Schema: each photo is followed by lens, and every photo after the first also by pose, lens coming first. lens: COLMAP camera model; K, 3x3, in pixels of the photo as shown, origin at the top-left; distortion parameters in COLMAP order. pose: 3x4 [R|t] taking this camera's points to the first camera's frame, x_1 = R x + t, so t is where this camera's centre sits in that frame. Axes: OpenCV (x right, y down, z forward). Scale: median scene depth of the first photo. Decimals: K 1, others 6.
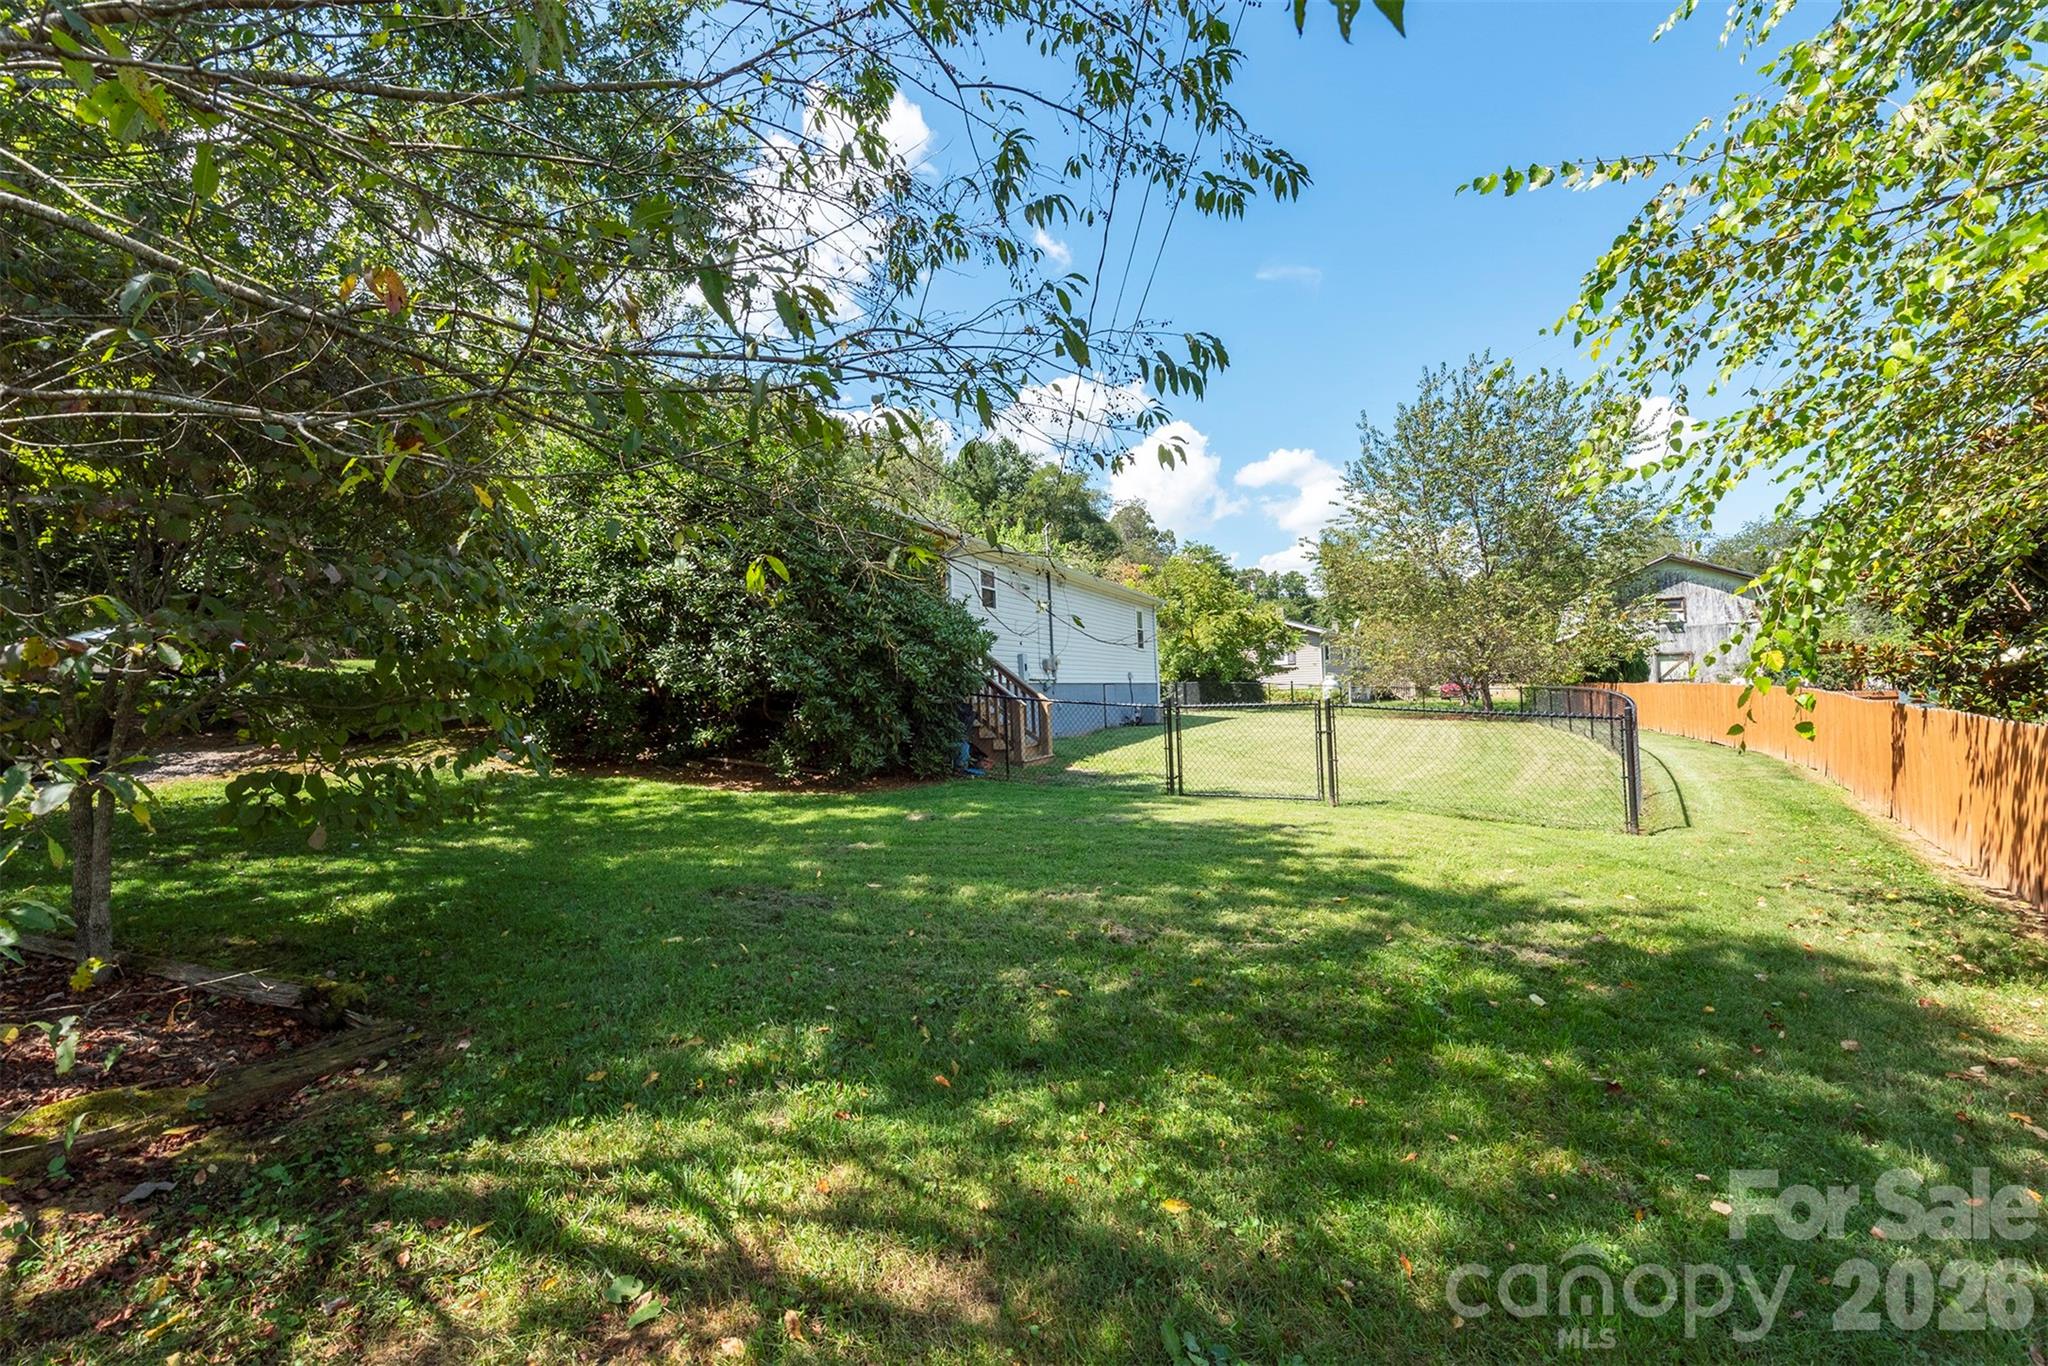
lens RADIAL K [[785.9, 0, 1024.0], [0, 785.9, 683.0], [0, 0, 1]] dist [0.012630, -0.005352]
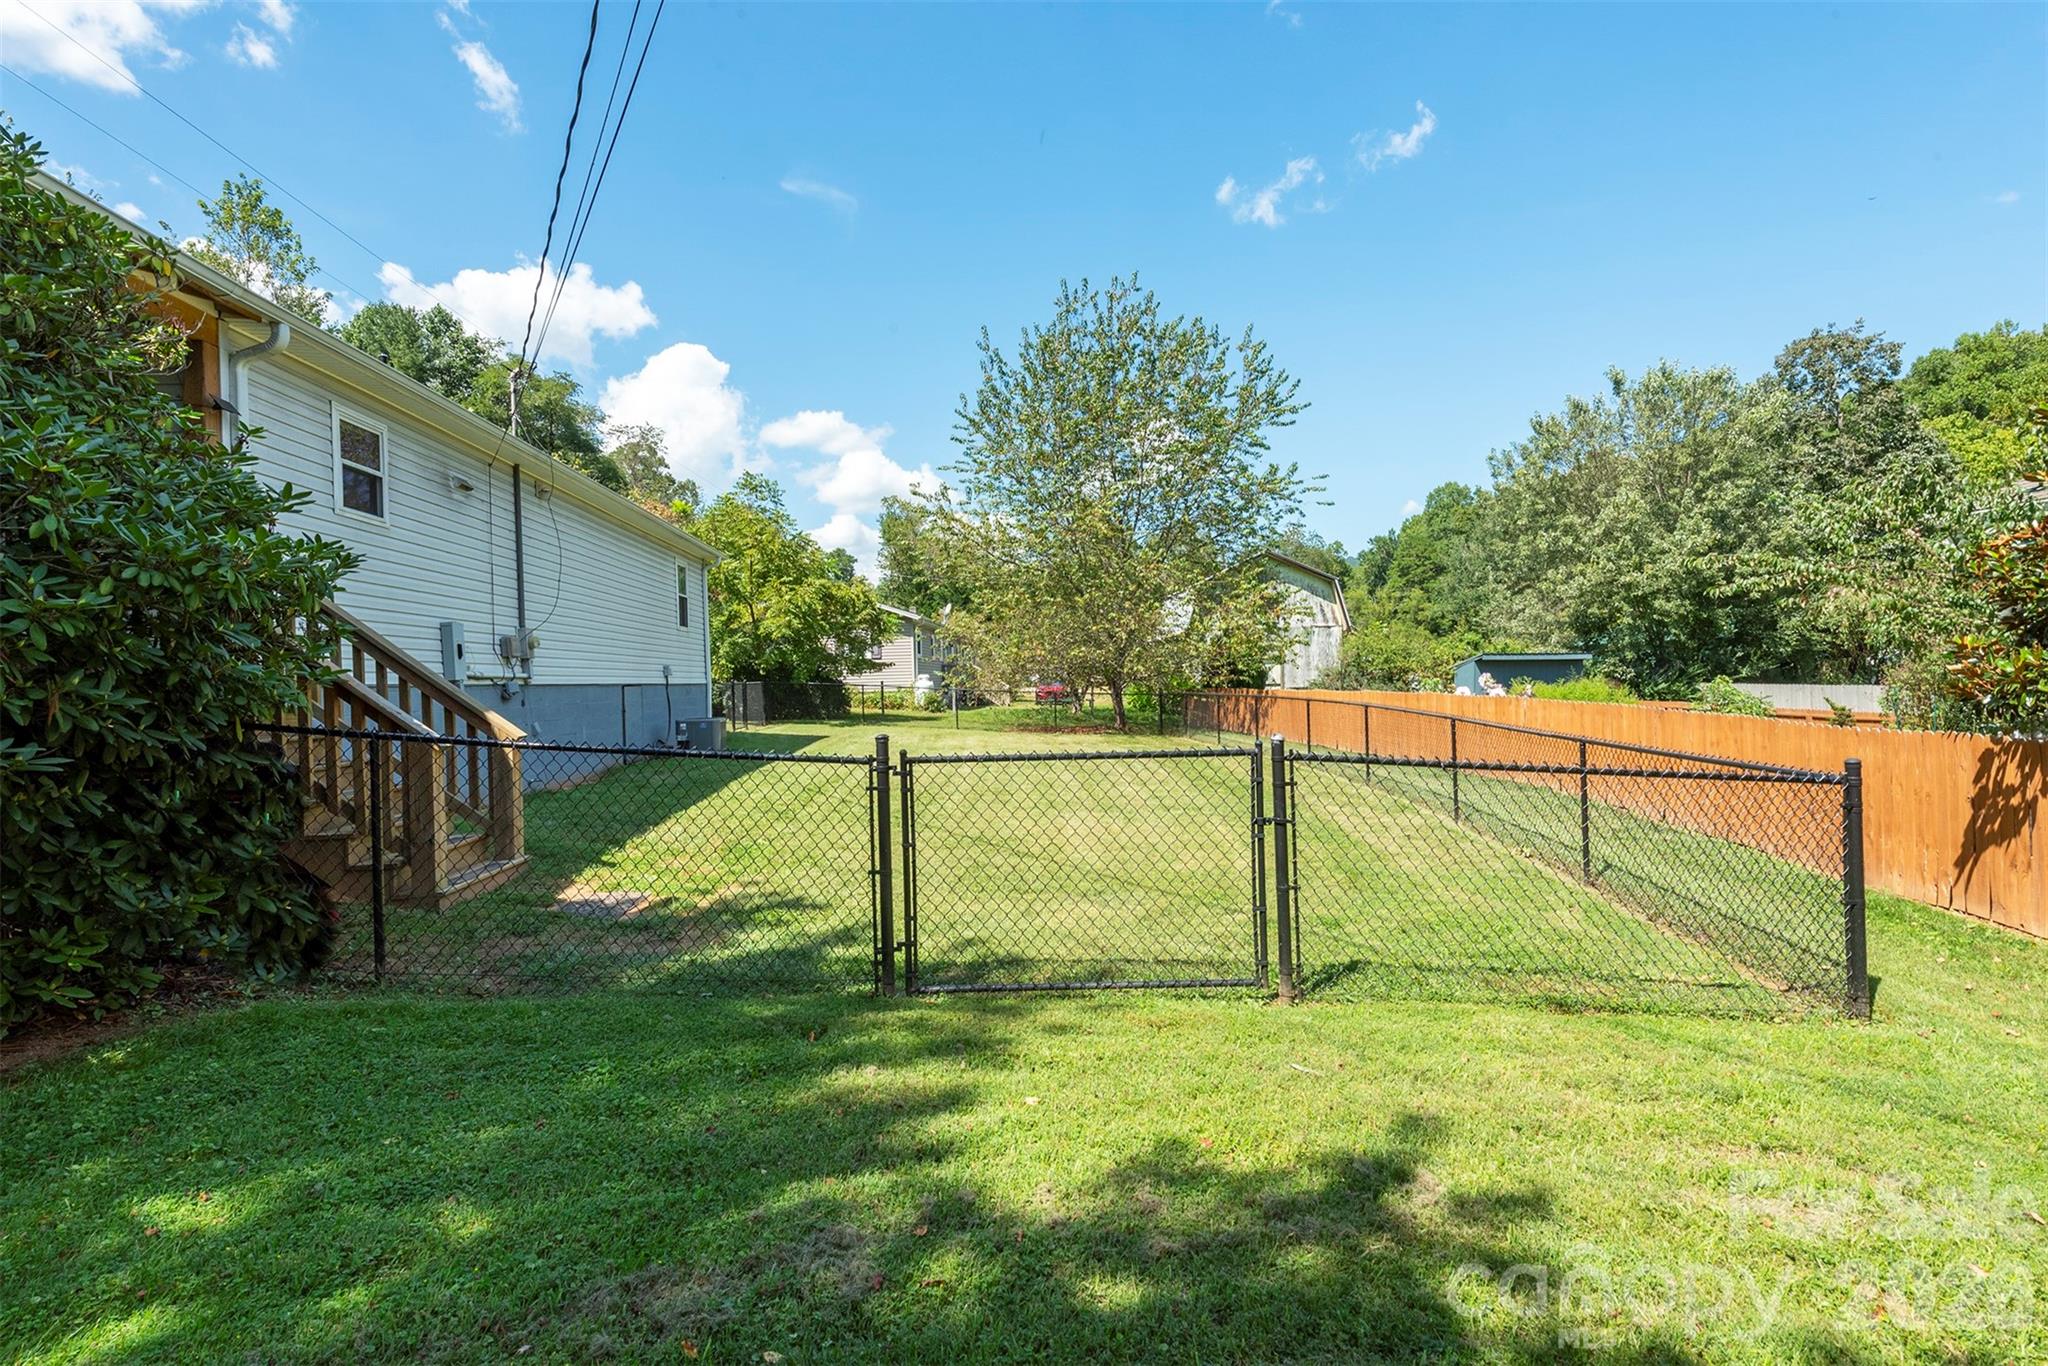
lens RADIAL K [[955.7, 0, 1019.5], [0, 955.7, 678.3], [0, 0, 1]] dist [0.021193, -0.022111]
pose [[0.867053, 0.012537, 0.498059, 0.003534], [-0.011406, 0.999921, -0.005312, -0.002513], [-0.498086, -0.001075, 0.867127, 0.176106]]
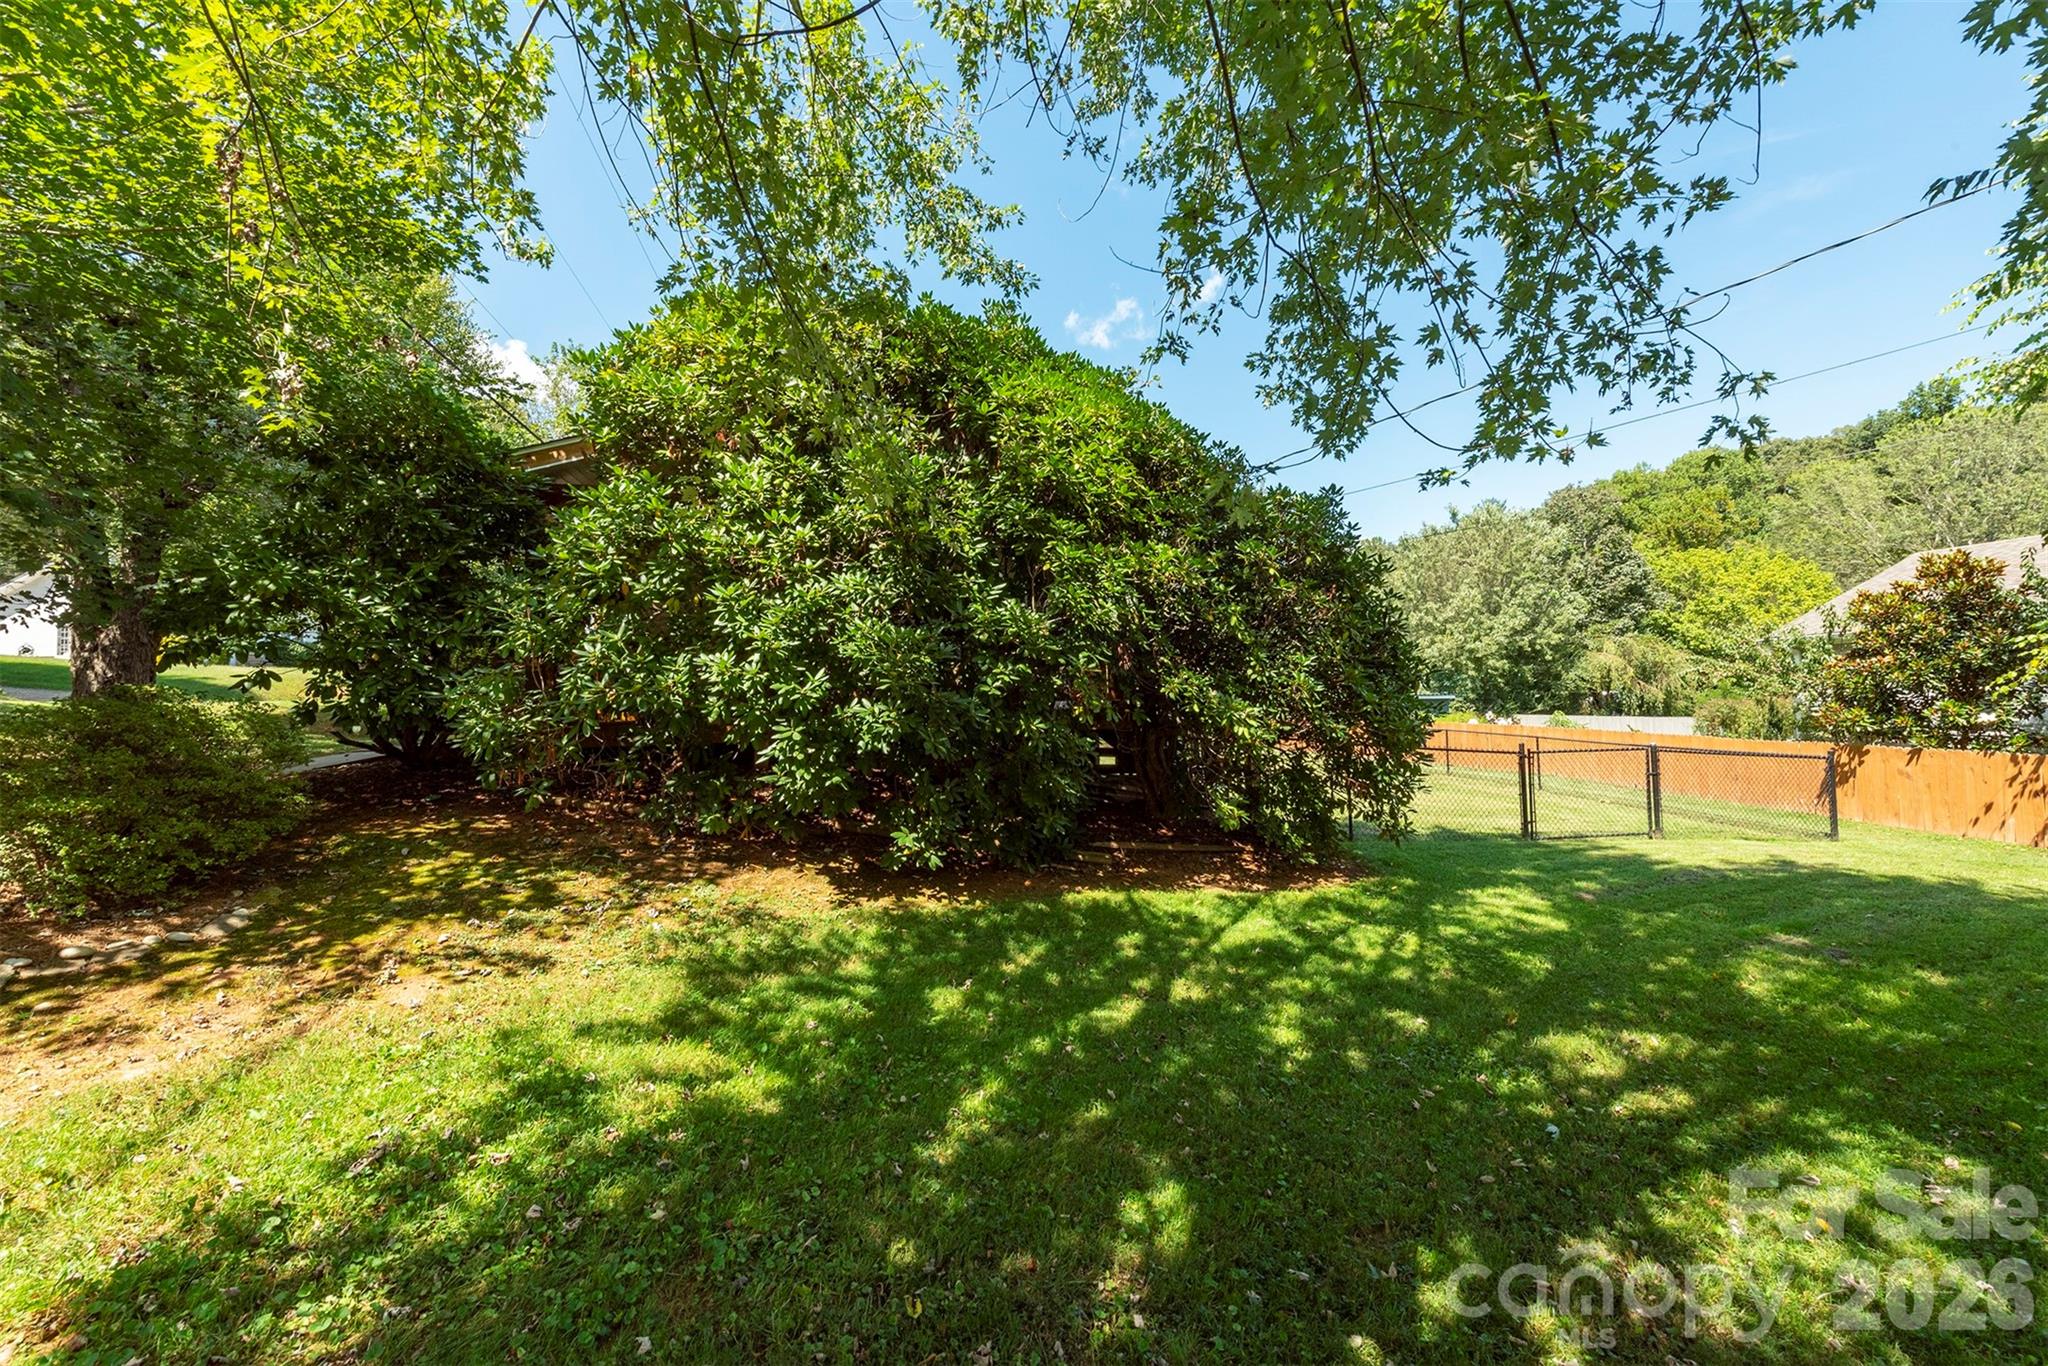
lens RADIAL K [[792.6, 0, 1023.5], [0, 792.6, 678.3], [0, 0, 1]] dist [0.007710, -0.003238]
pose [[0.782914, 0.037065, 0.621025, -0.295165], [-0.012665, 0.998966, -0.043655, -0.003424], [-0.622001, 0.026313, 0.782574, 0.186436]]
